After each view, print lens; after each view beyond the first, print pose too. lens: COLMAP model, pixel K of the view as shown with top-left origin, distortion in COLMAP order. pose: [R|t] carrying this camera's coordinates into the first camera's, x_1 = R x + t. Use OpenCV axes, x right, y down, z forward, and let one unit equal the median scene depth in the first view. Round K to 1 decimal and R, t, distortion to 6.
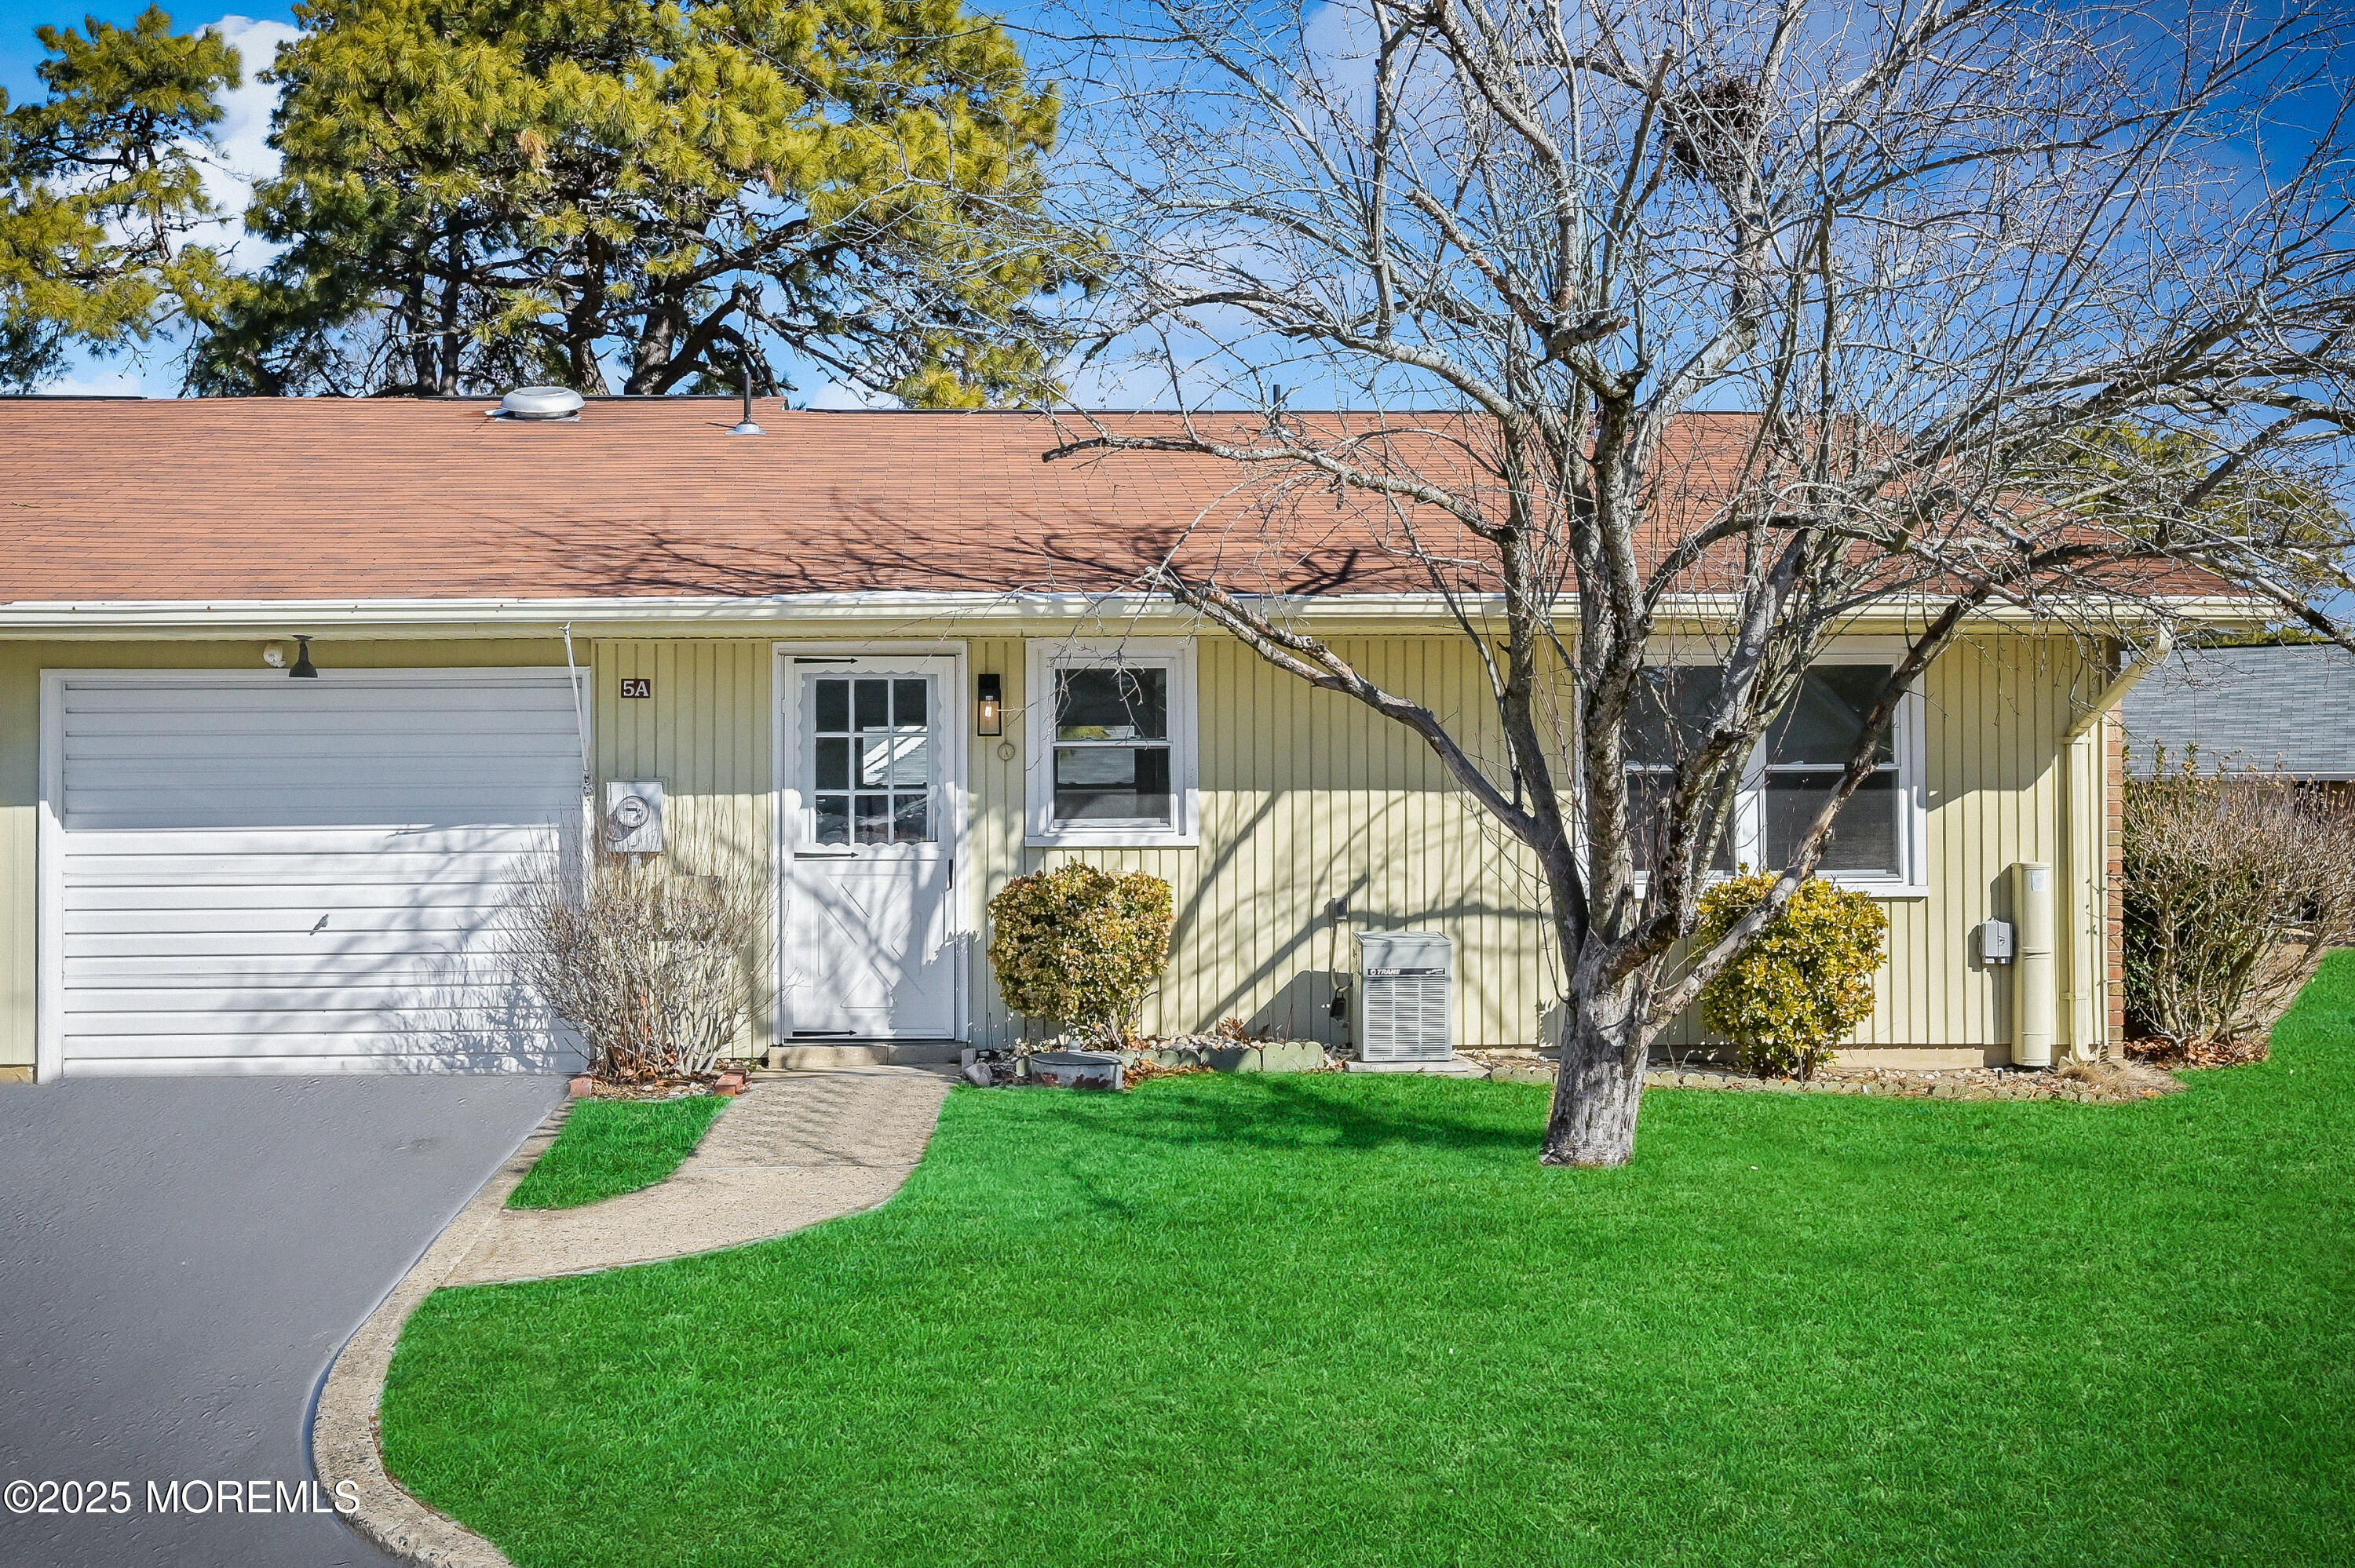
lens RADIAL K [[2291.7, 0, 1177.5], [0, 2291.7, 784.0], [0, 0, 1]] dist [-0.001918, -0.007557]
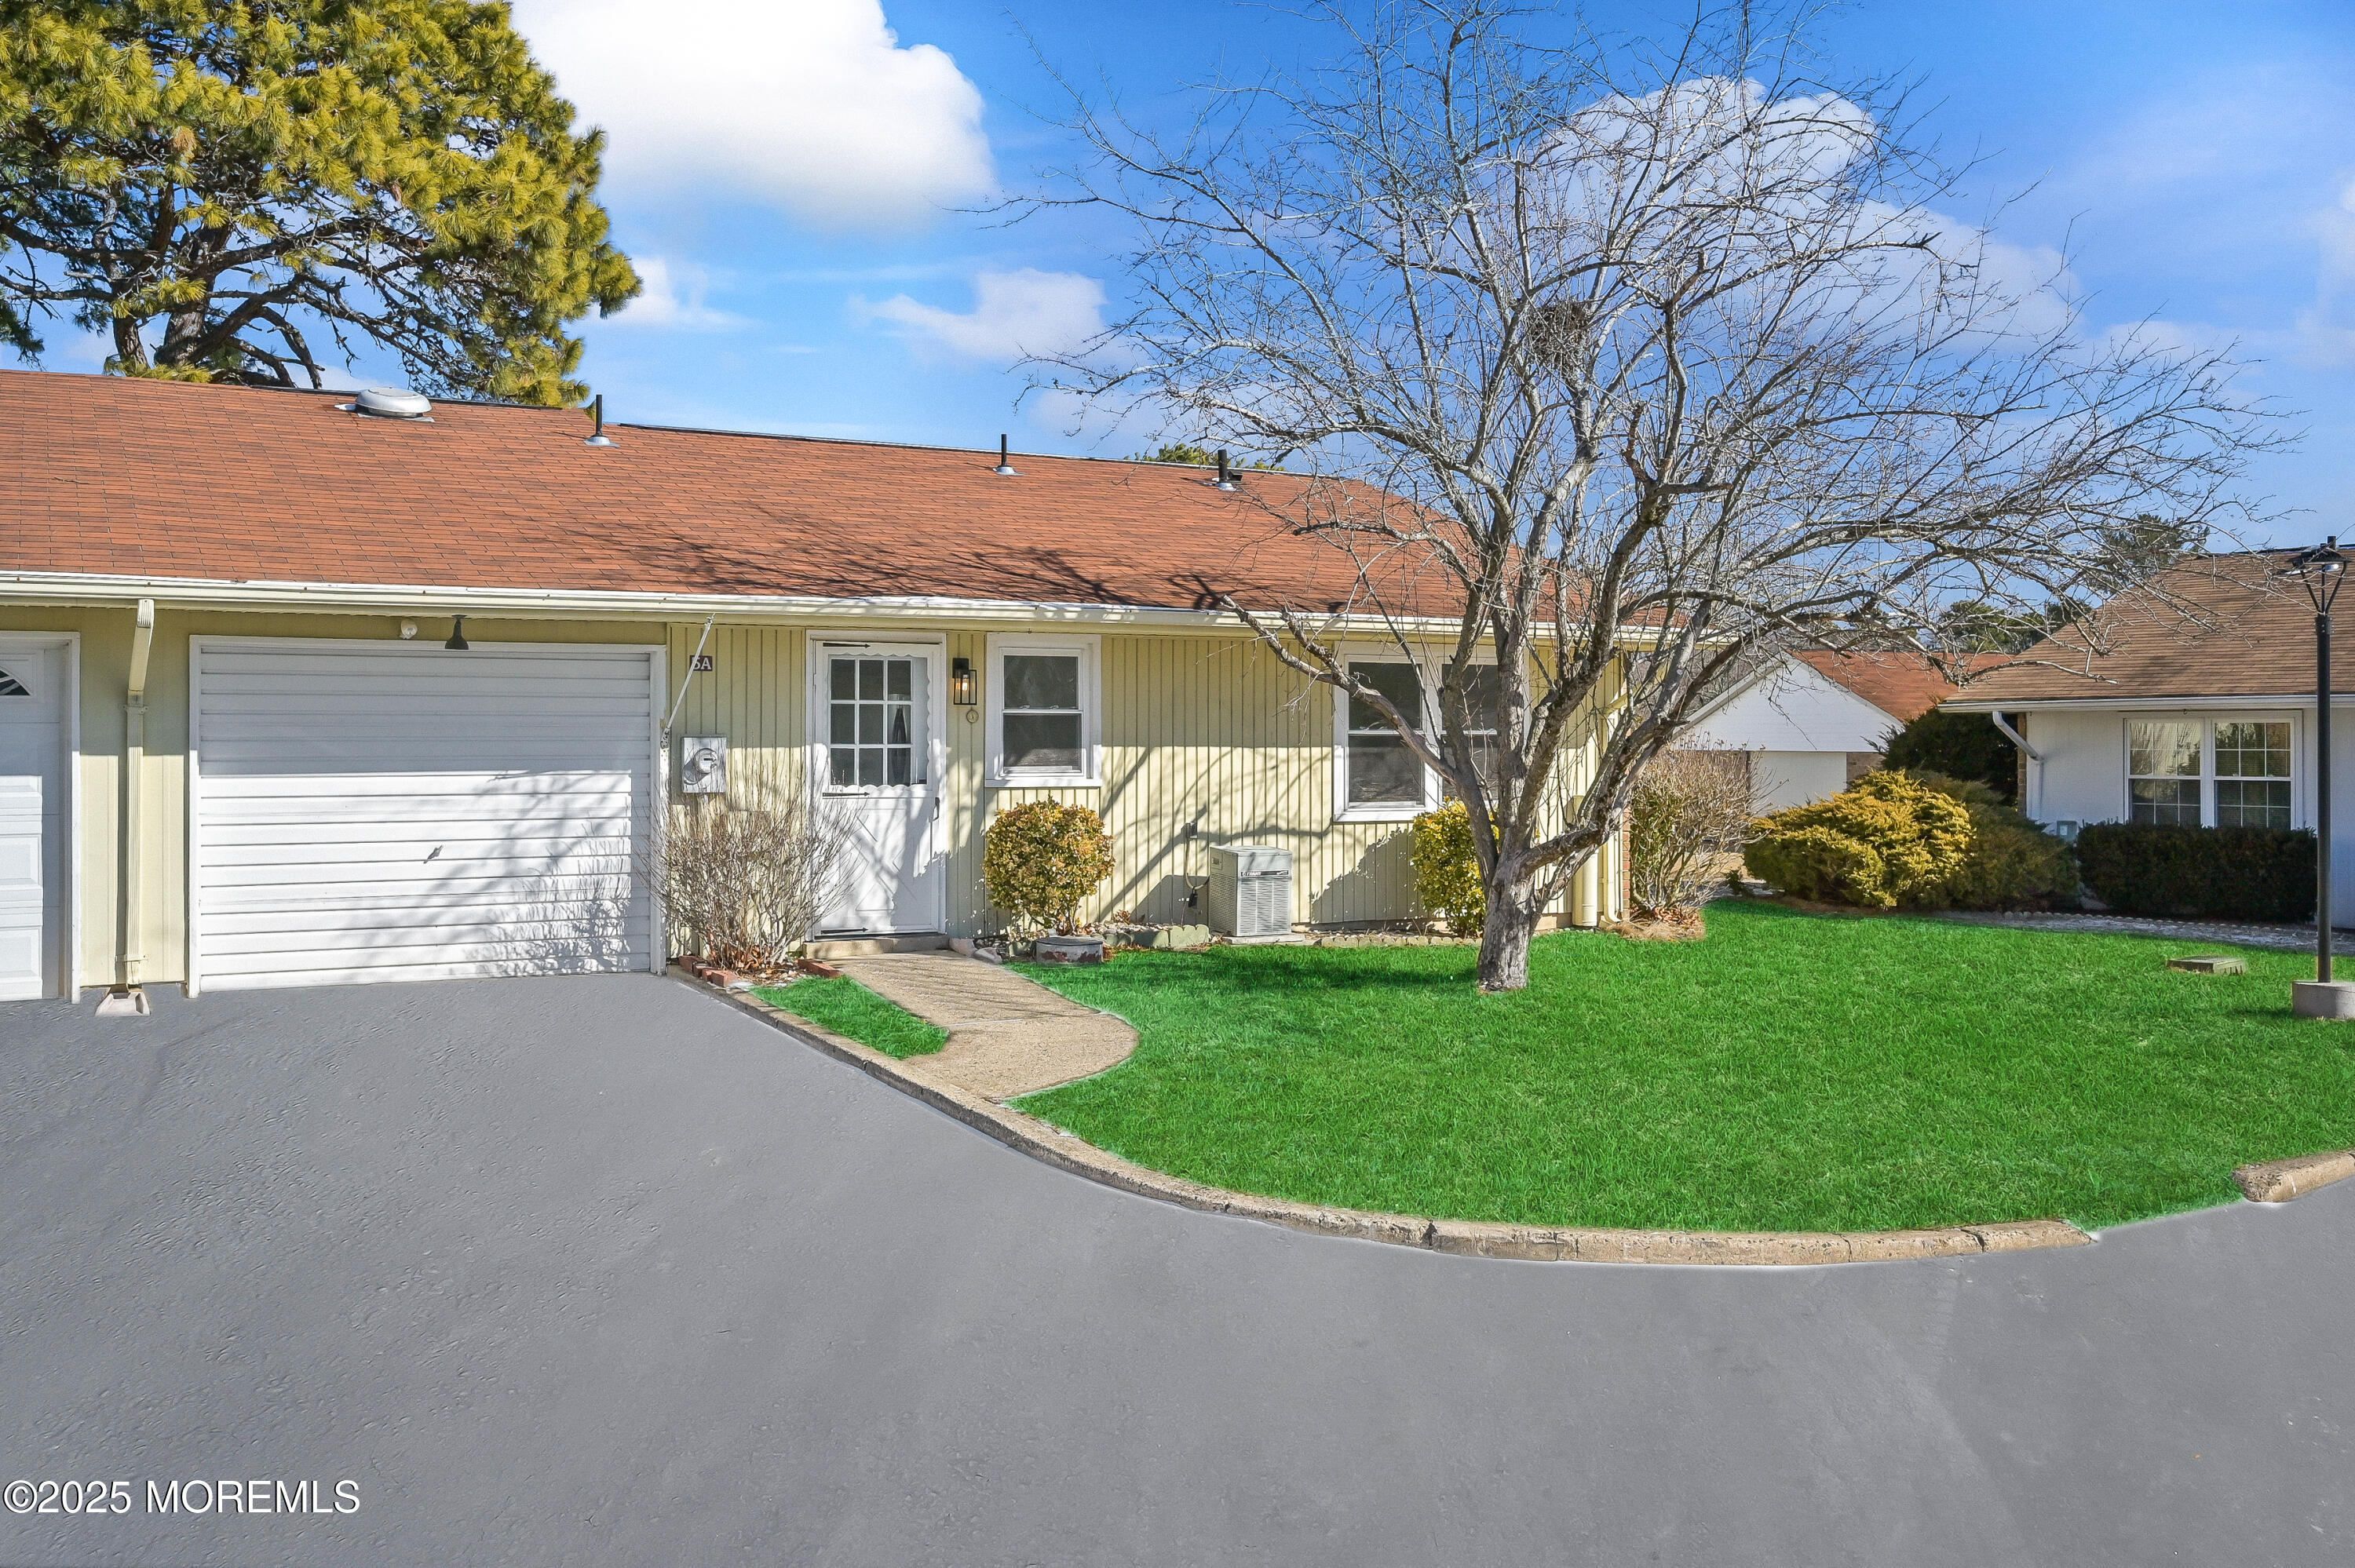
lens RADIAL K [[1991.3, 0, 1171.9], [0, 1991.3, 739.2], [0, 0, 1]] dist [-0.000732, -0.000678]
pose [[0.905690, 0.006757, 0.423888, -0.463401], [-0.010276, 0.999929, 0.006016, -0.009063], [-0.423817, -0.009805, 0.905695, -0.104454]]
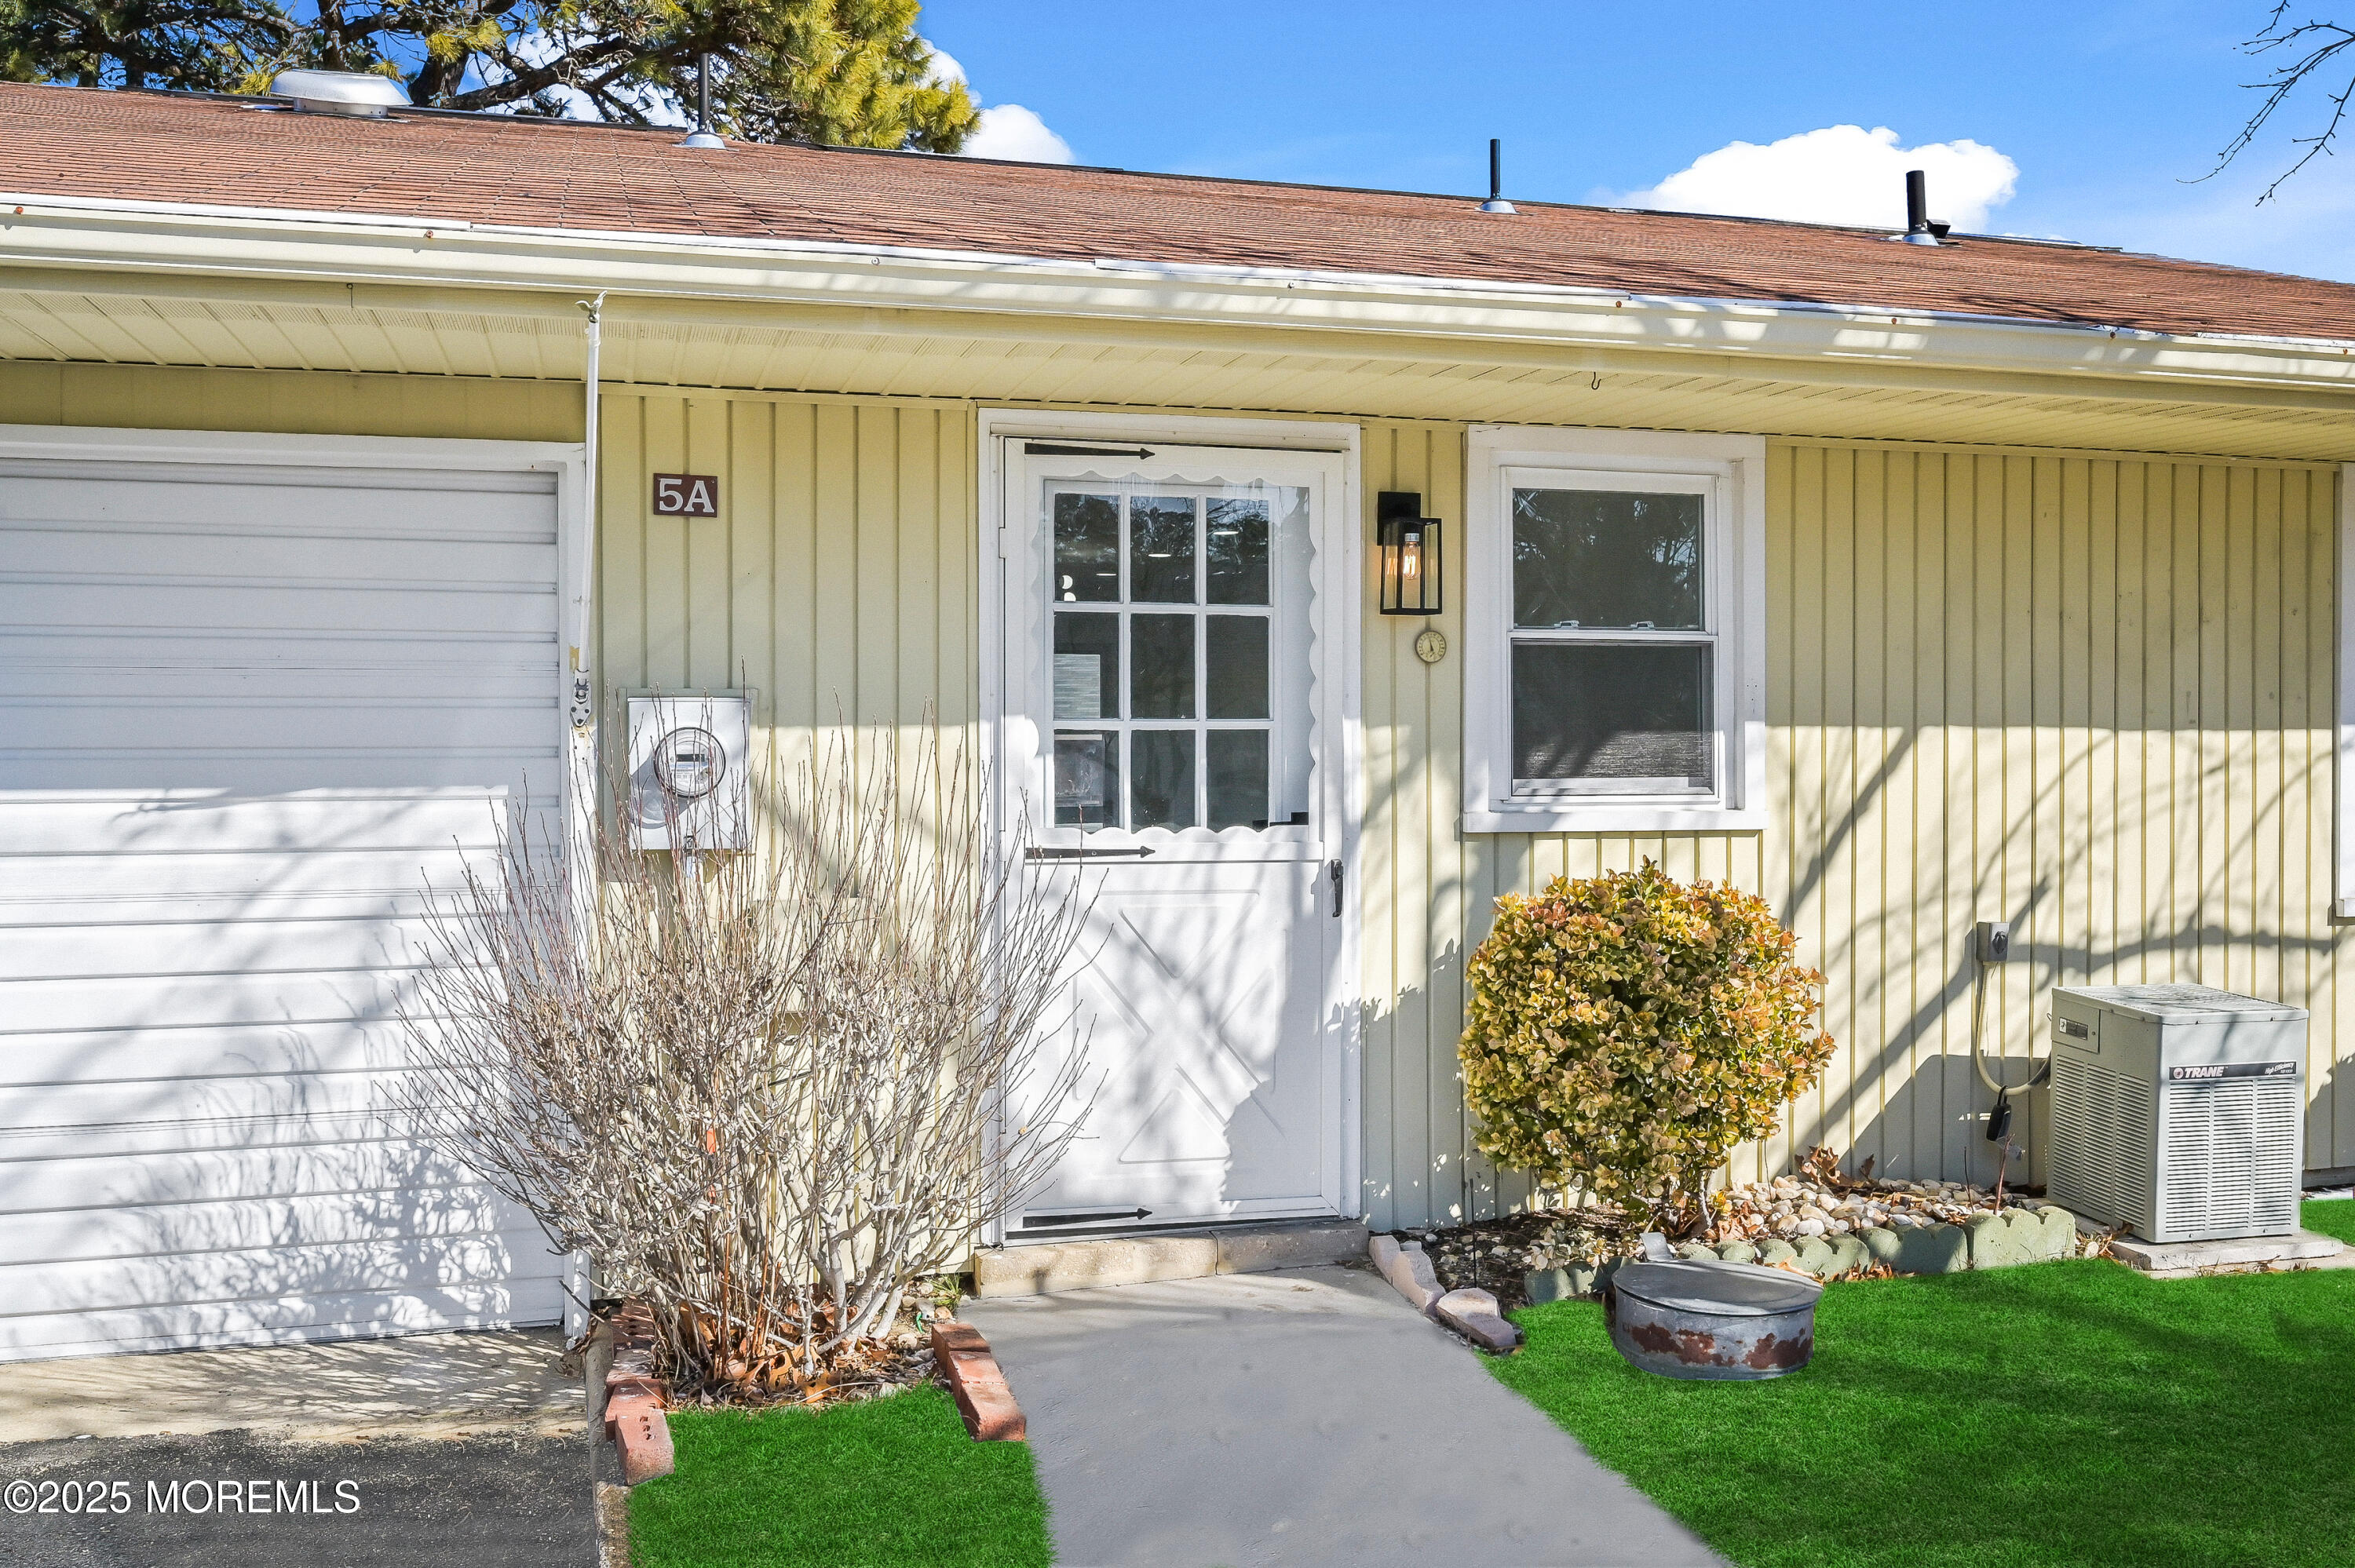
lens RADIAL K [[2130.1, 0, 1181.6], [0, 2130.1, 875.2], [0, 0, 1]] dist [0.410889, -1.188358]
pose [[0.977865, -0.013871, 0.208775, -0.230472], [0.002133, 0.998409, 0.056344, 0.010244], [-0.209224, -0.054652, 0.976339, 0.539937]]
